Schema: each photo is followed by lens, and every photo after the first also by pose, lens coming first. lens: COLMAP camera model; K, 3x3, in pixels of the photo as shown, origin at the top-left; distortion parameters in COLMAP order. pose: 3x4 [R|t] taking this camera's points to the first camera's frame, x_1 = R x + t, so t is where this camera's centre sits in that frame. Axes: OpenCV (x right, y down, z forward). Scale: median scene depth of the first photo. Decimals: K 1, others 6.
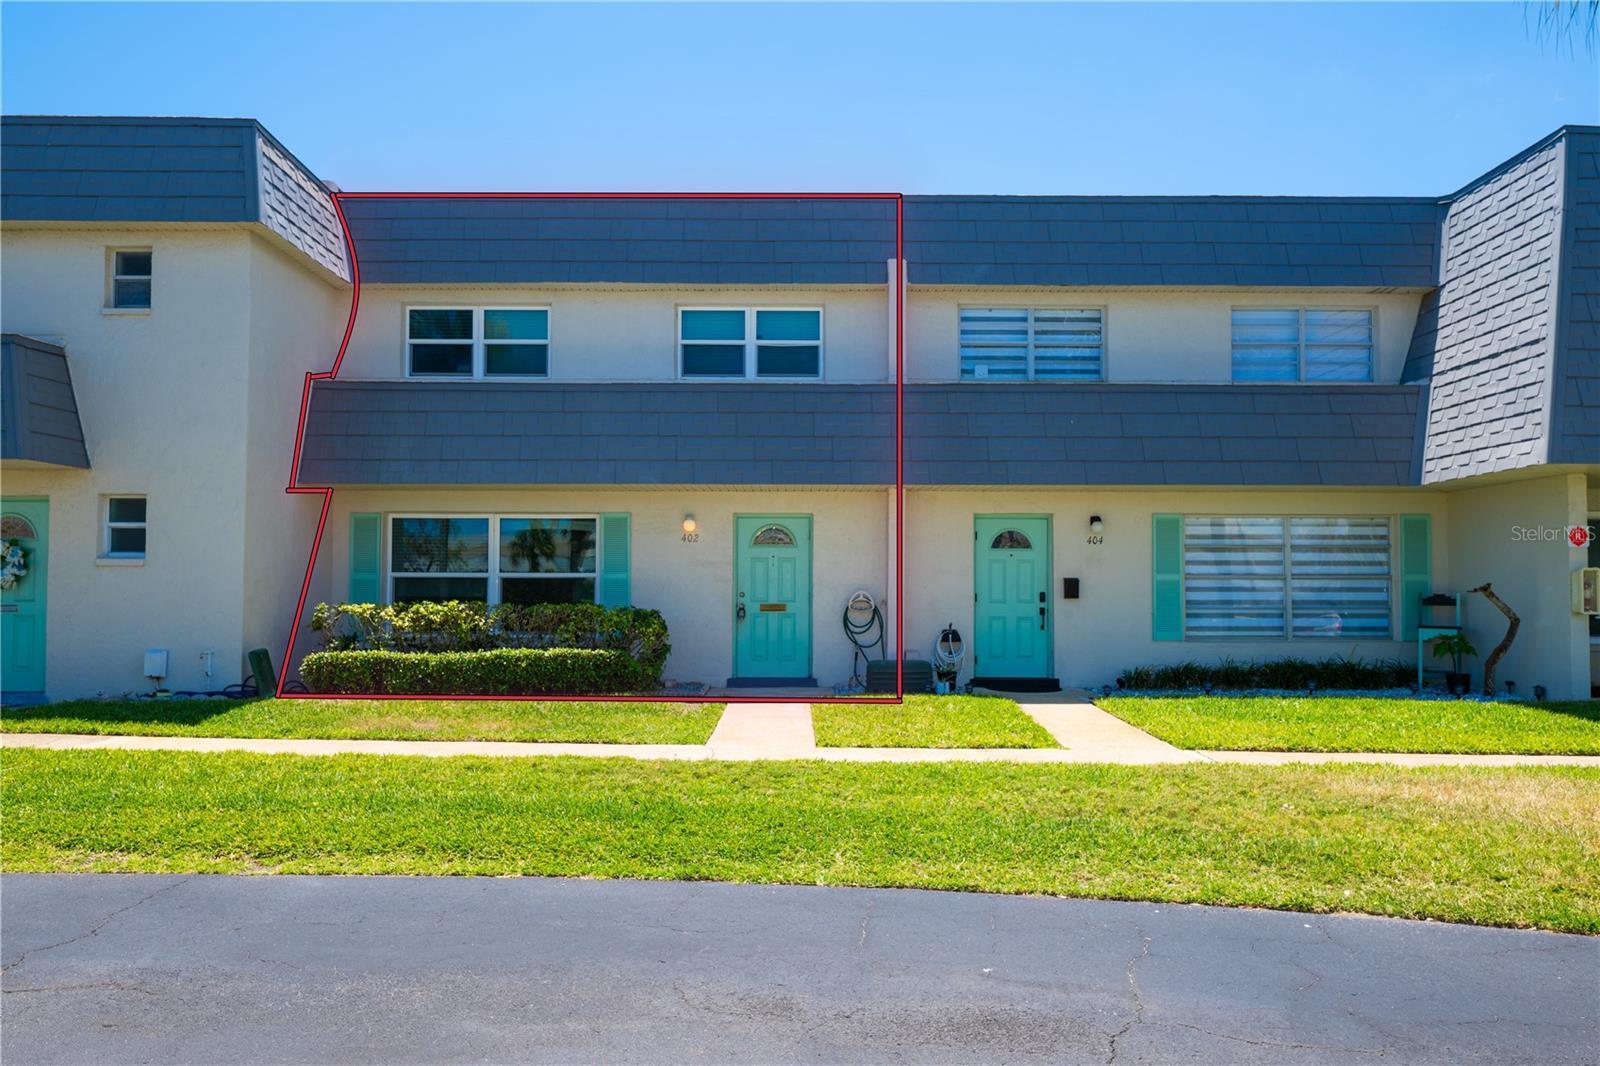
lens RADIAL K [[992.9, 0, 803.0], [0, 992.9, 559.0], [0, 0, 1]] dist [0.000981, 0.000021]
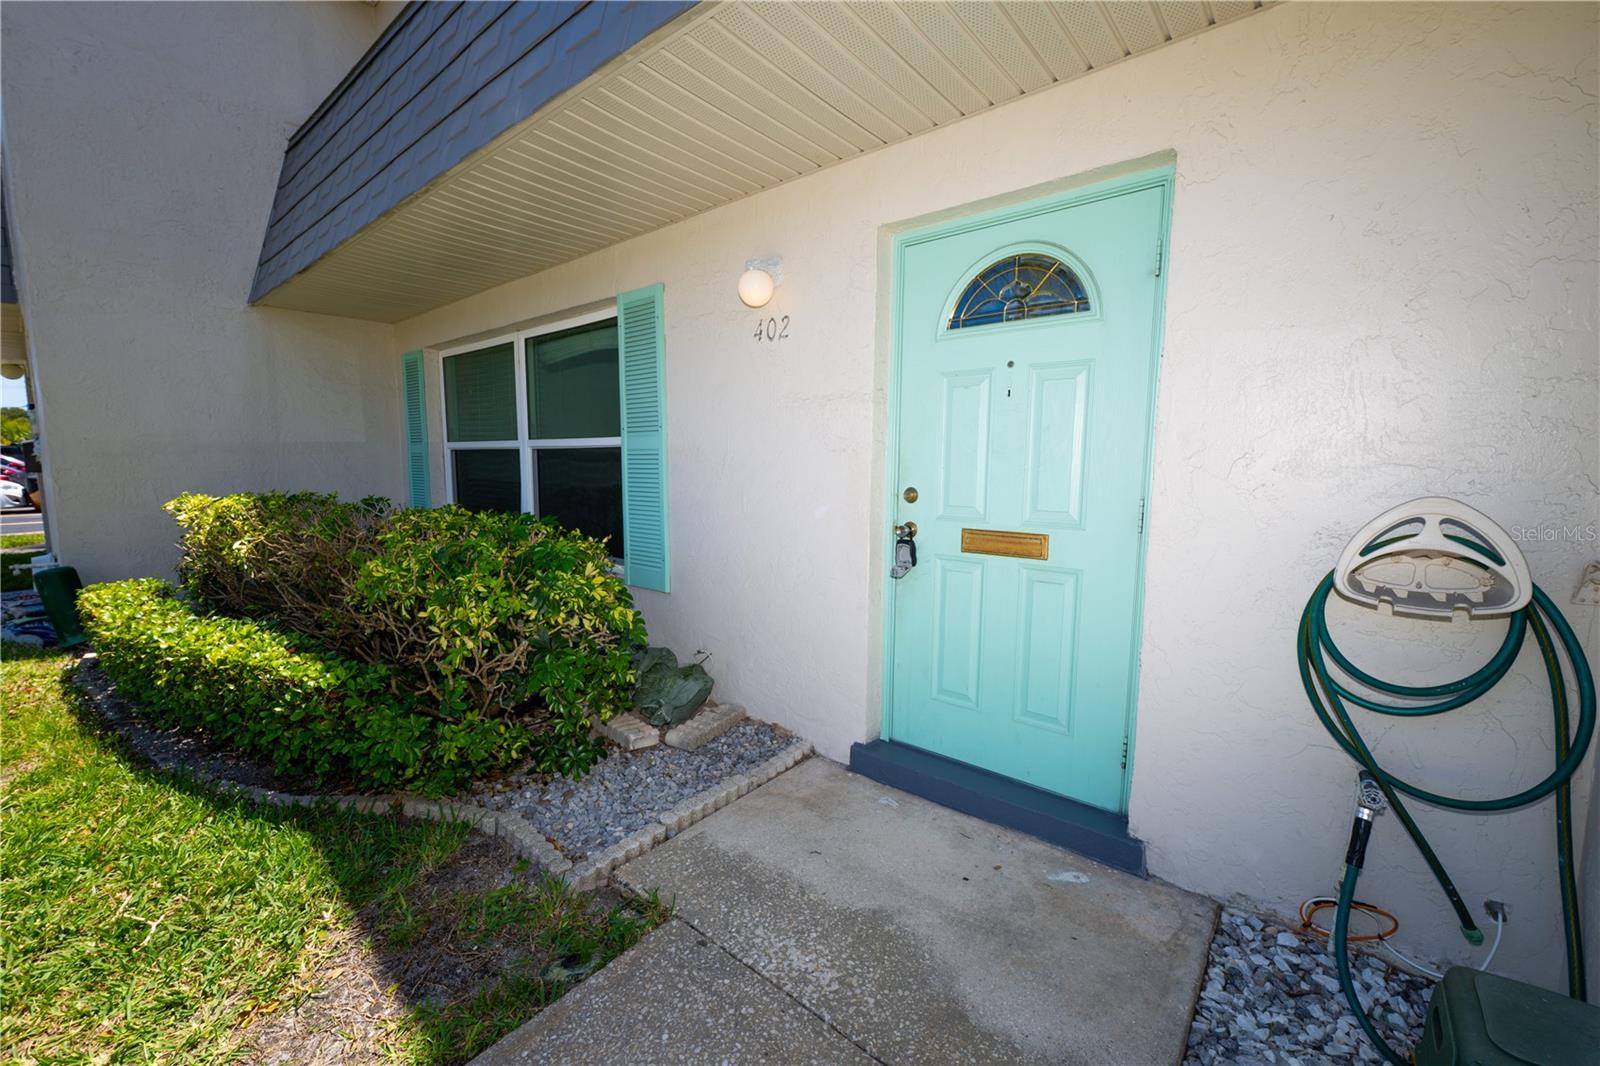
lens RADIAL K [[625.6, 0, 805.2], [0, 625.6, 536.0], [0, 0, 1]] dist [0.000389, 0.000176]
pose [[0.771488, 0.078790, -0.631346, 0.042673], [0.022444, 0.988315, 0.150765, 0.018107], [0.635848, -0.130483, 0.760705, 0.840841]]
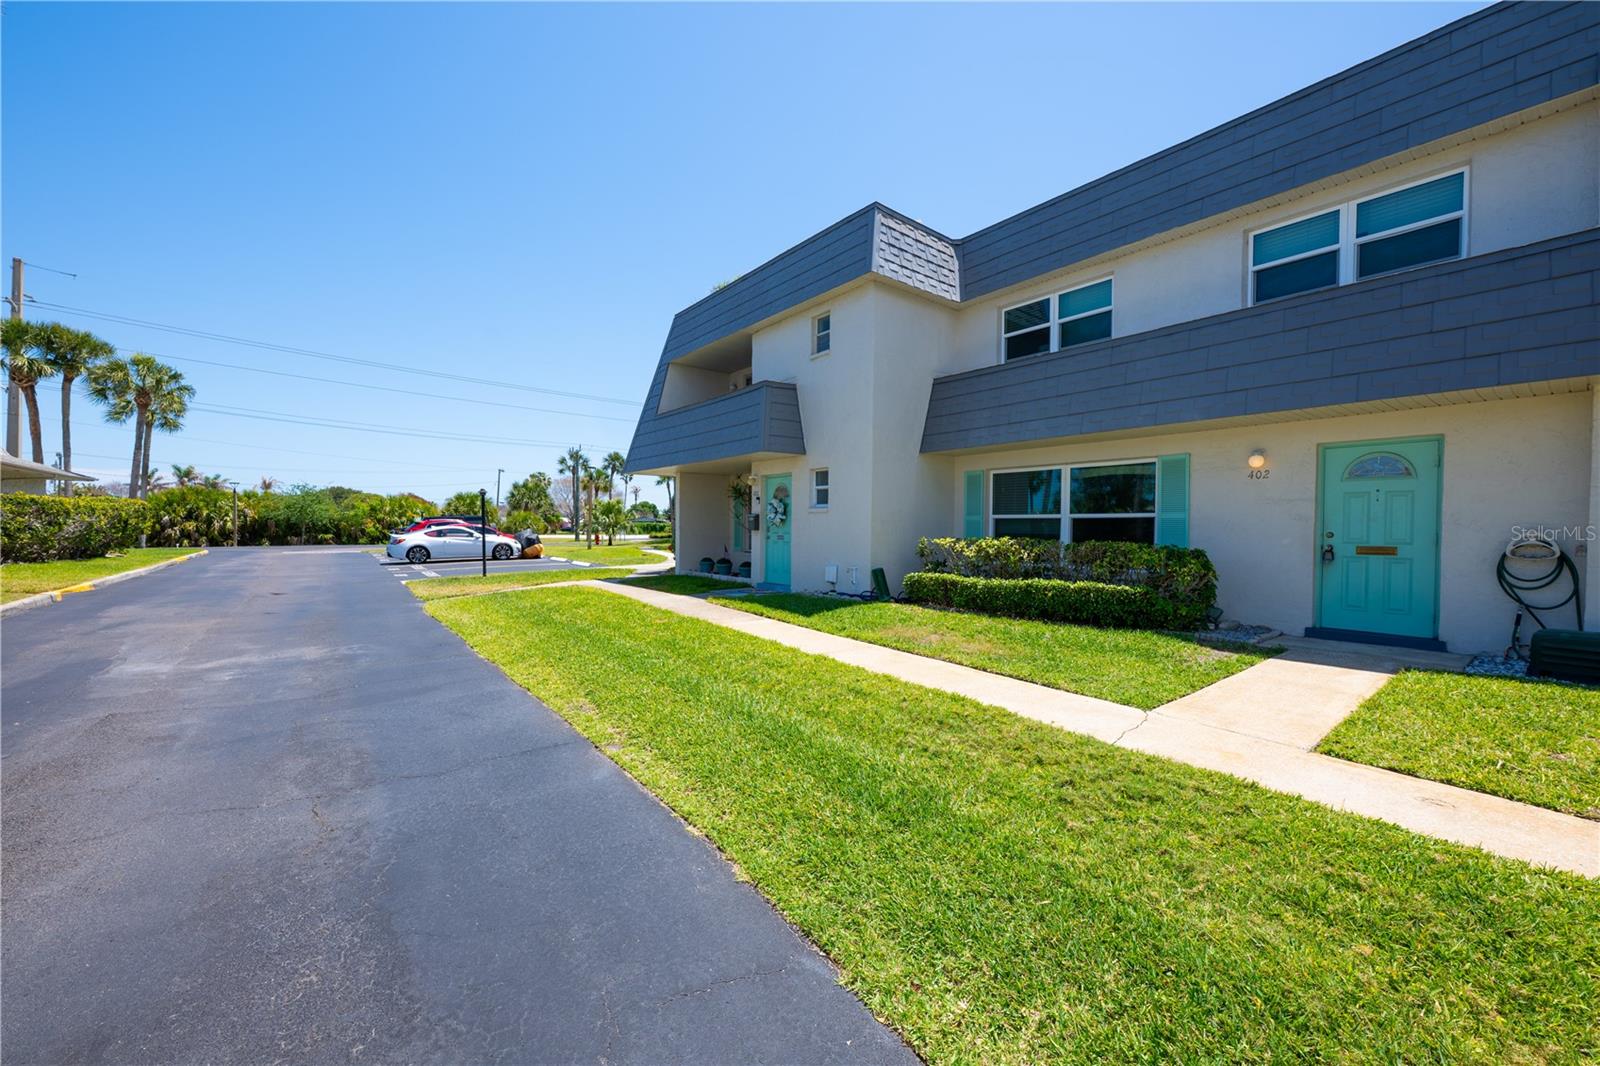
lens RADIAL K [[625.6, 0, 805.2], [0, 625.6, 536.0], [0, 0, 1]] dist [0.000389, 0.000176]
pose [[0.615607, 0.013781, -0.787933, 0.092698], [0.019909, 0.999256, 0.033032, 0.009290], [0.787802, -0.036021, 0.614874, 0.292831]]
